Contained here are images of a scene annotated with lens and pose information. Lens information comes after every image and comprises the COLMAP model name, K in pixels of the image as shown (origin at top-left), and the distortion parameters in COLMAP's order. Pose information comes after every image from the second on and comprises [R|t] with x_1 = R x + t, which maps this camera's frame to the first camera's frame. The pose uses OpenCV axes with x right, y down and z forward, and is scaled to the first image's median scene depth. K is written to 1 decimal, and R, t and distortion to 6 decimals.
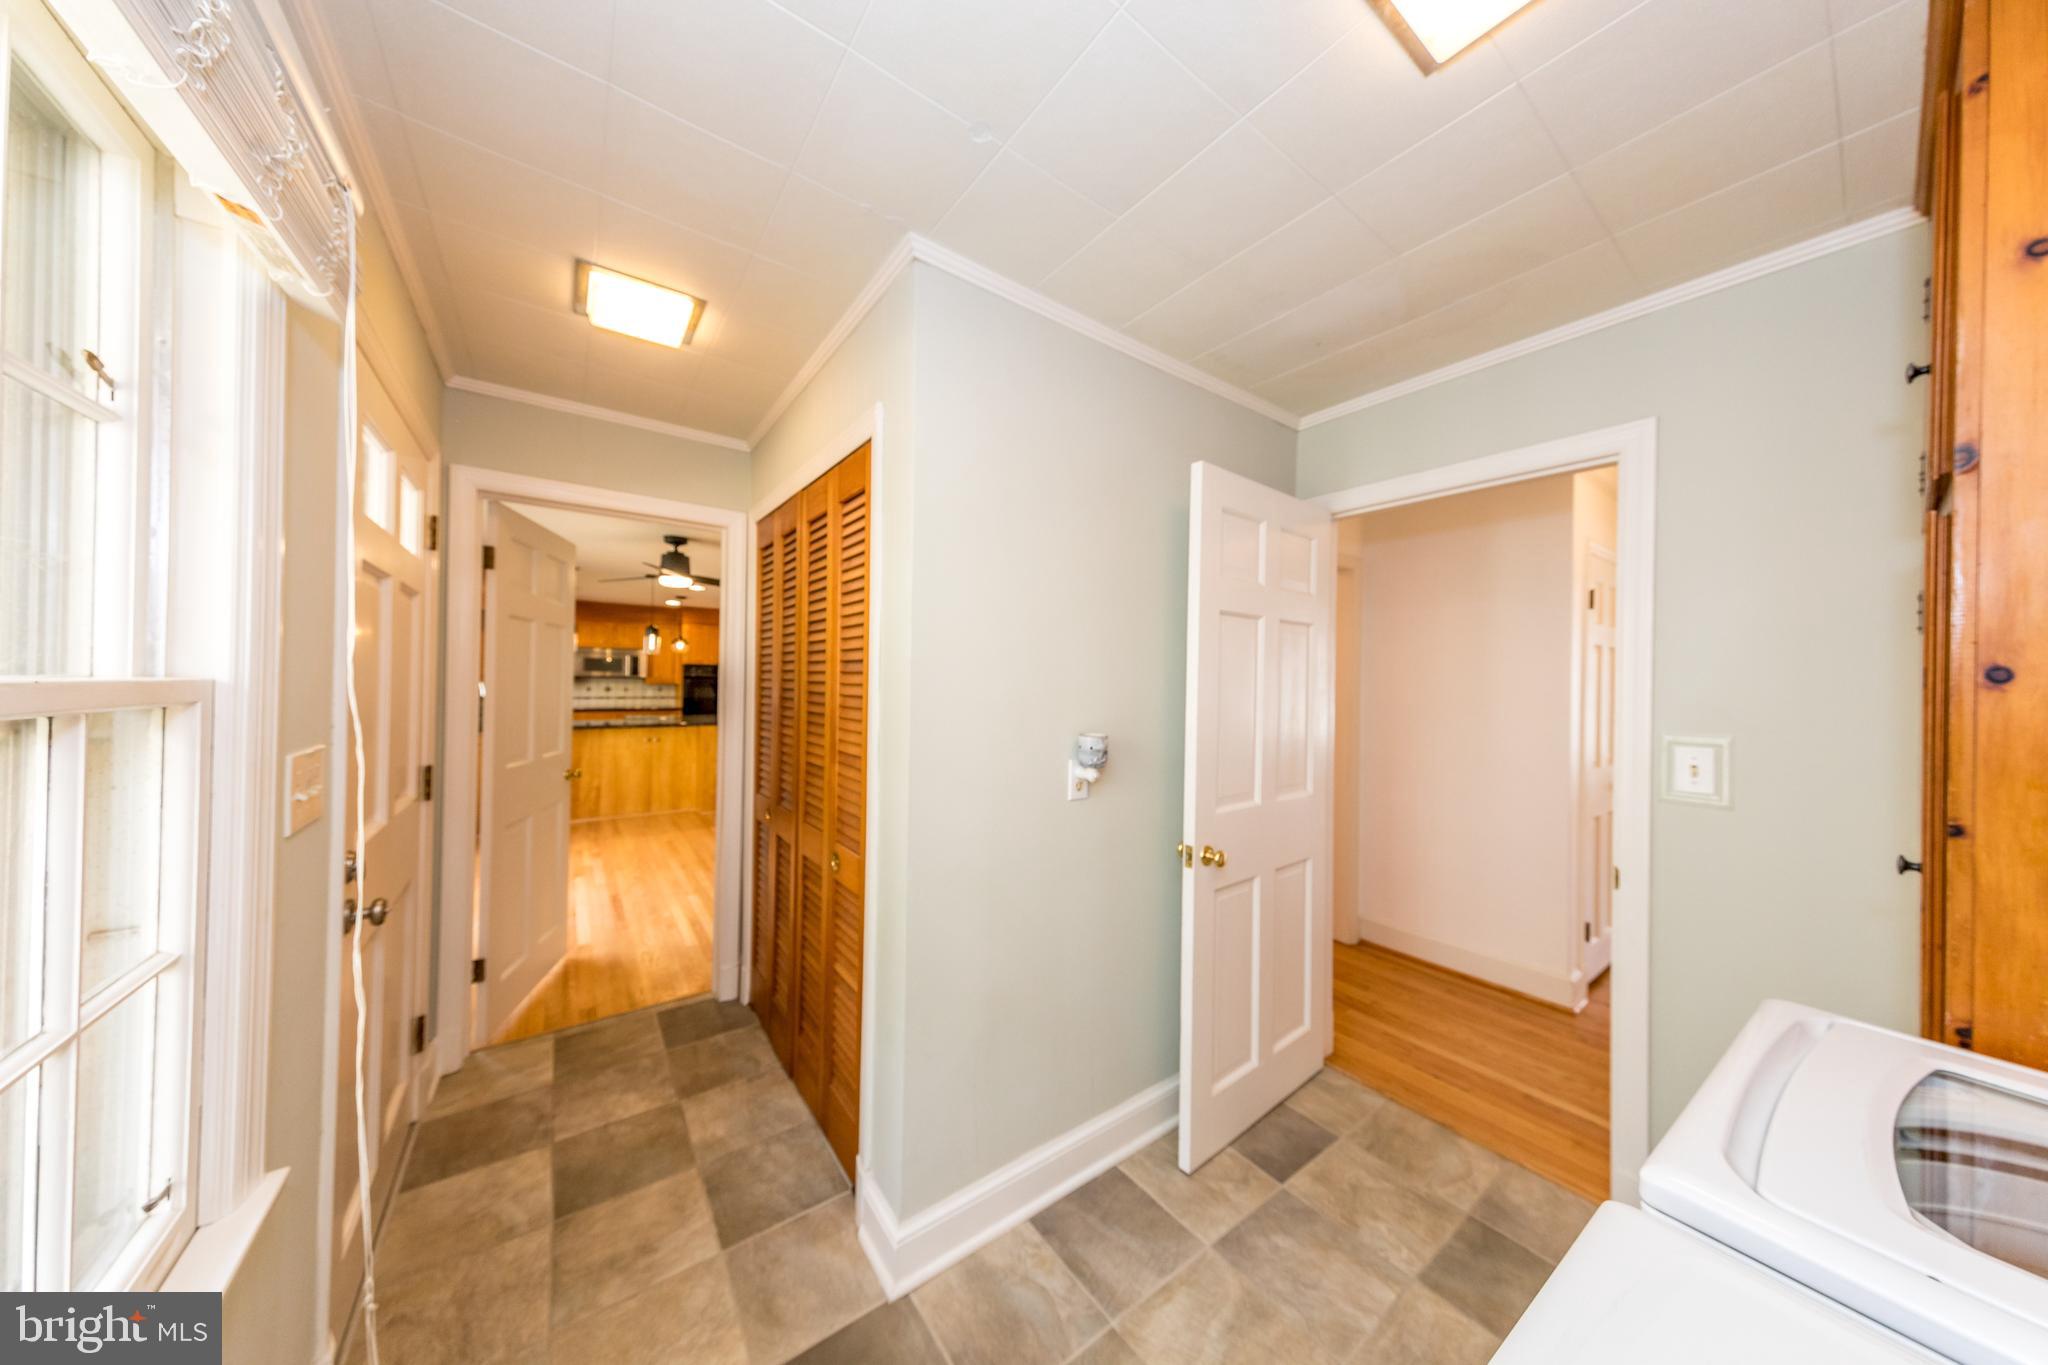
lens RADIAL K [[638.7, 0, 1032.3], [0, 638.7, 682.2], [0, 0, 1]] dist [0.000161, 0.000002]
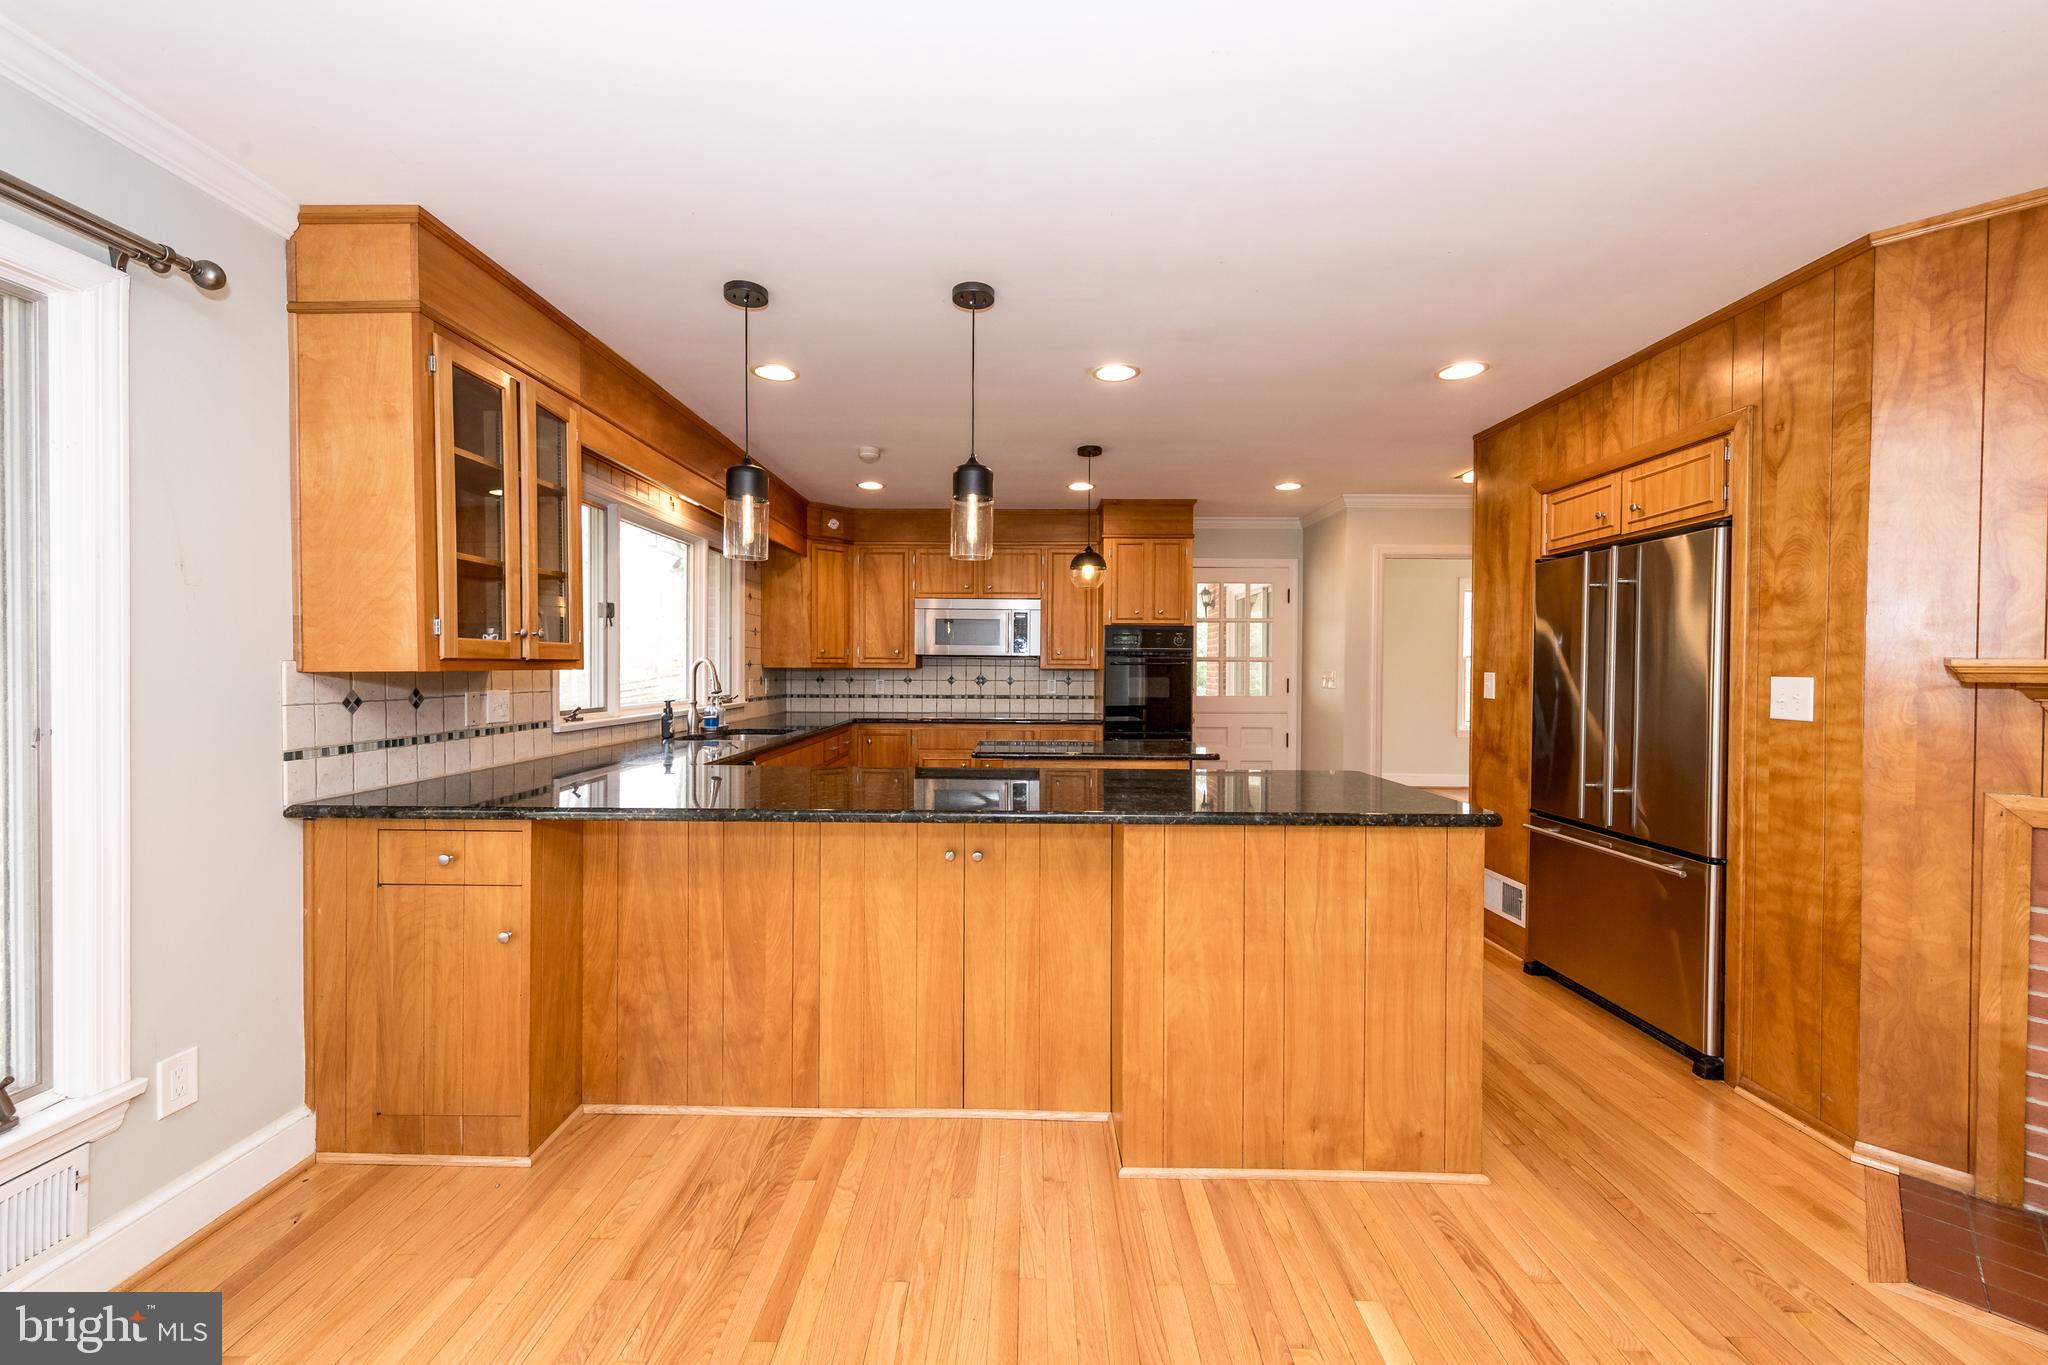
lens RADIAL K [[802.0, 0, 1022.5], [0, 802.0, 680.0], [0, 0, 1]] dist [0.000030, 0.000000]
pose [[0.802243, -0.001555, -0.596995, -0.246668], [0.005952, 0.999968, 0.005395, 0.007573], [0.596968, -0.007881, 0.802227, 0.495958]]
